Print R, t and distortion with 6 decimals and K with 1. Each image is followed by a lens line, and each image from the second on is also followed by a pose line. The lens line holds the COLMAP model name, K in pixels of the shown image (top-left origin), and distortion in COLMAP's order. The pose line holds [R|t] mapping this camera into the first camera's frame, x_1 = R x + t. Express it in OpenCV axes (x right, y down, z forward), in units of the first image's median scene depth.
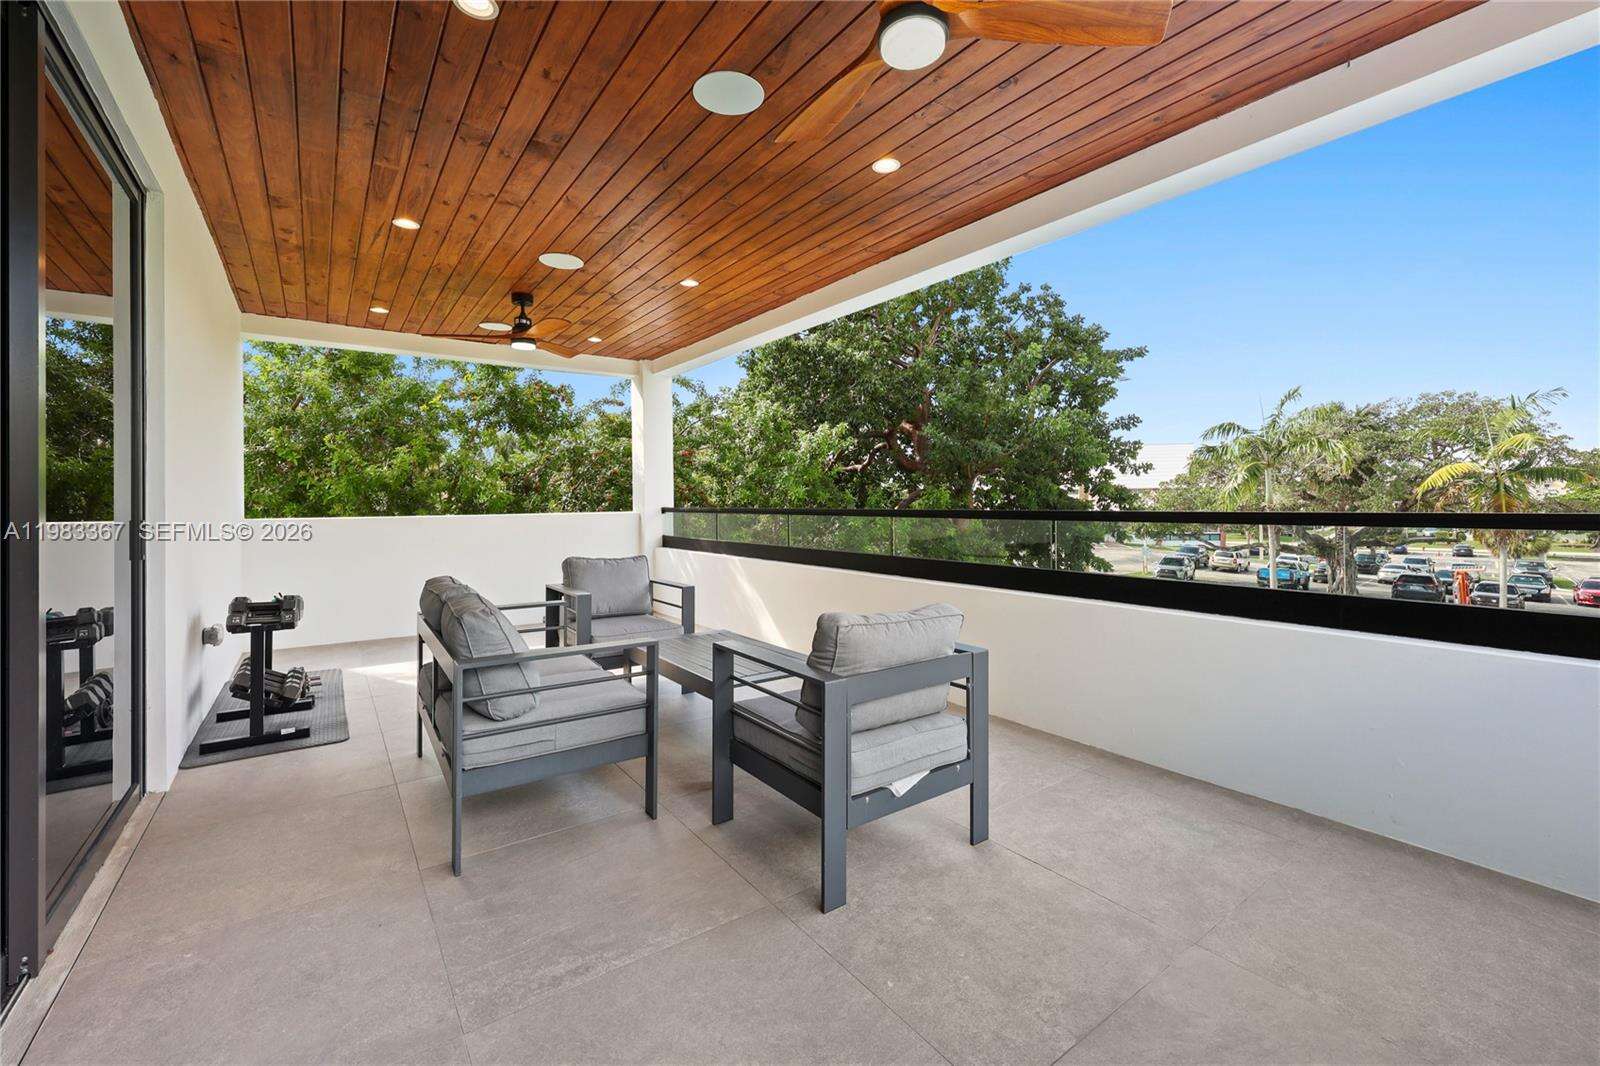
lens RADIAL K [[661.1, 0, 793.1], [0, 661.1, 517.1], [0, 0, 1]] dist [-0.000636, 0.000077]
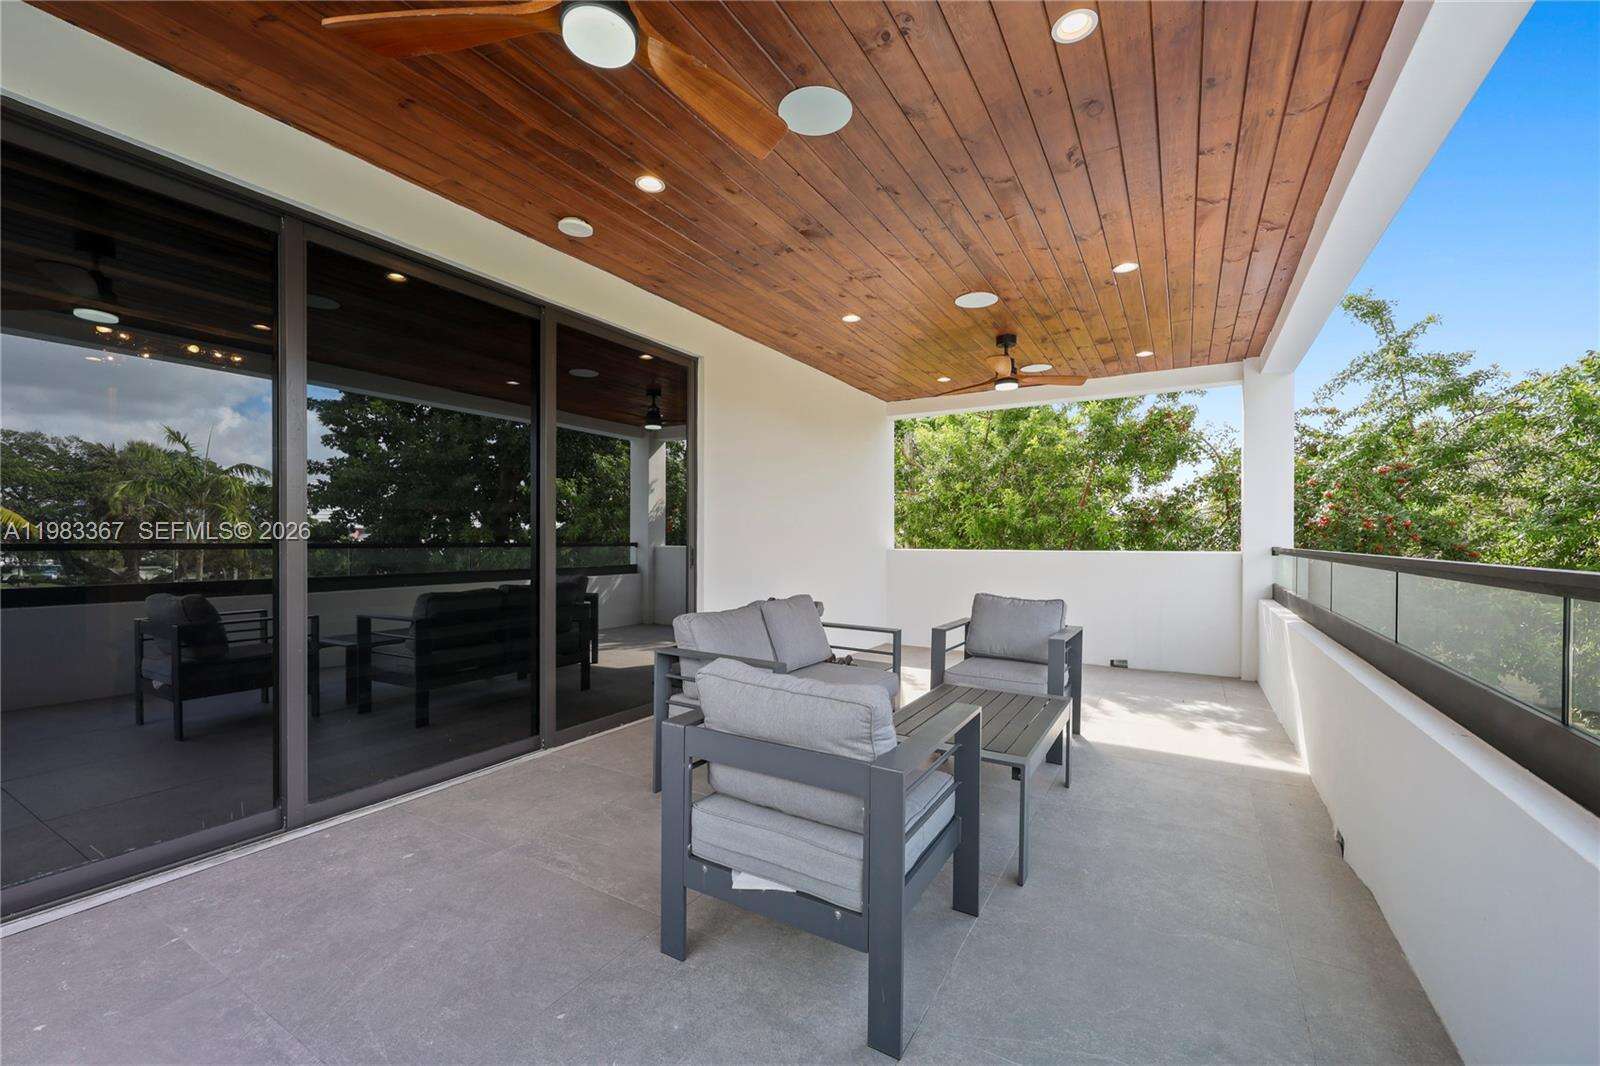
lens RADIAL K [[644.6, 0, 800.3], [0, 644.6, 560.2], [0, 0, 1]] dist [0.000633, -0.000007]
pose [[0.399550, 0.039779, -0.915848, 0.467845], [-0.030509, 0.999082, 0.030084, -0.011970], [0.916204, 0.015922, 0.400397, 0.372484]]
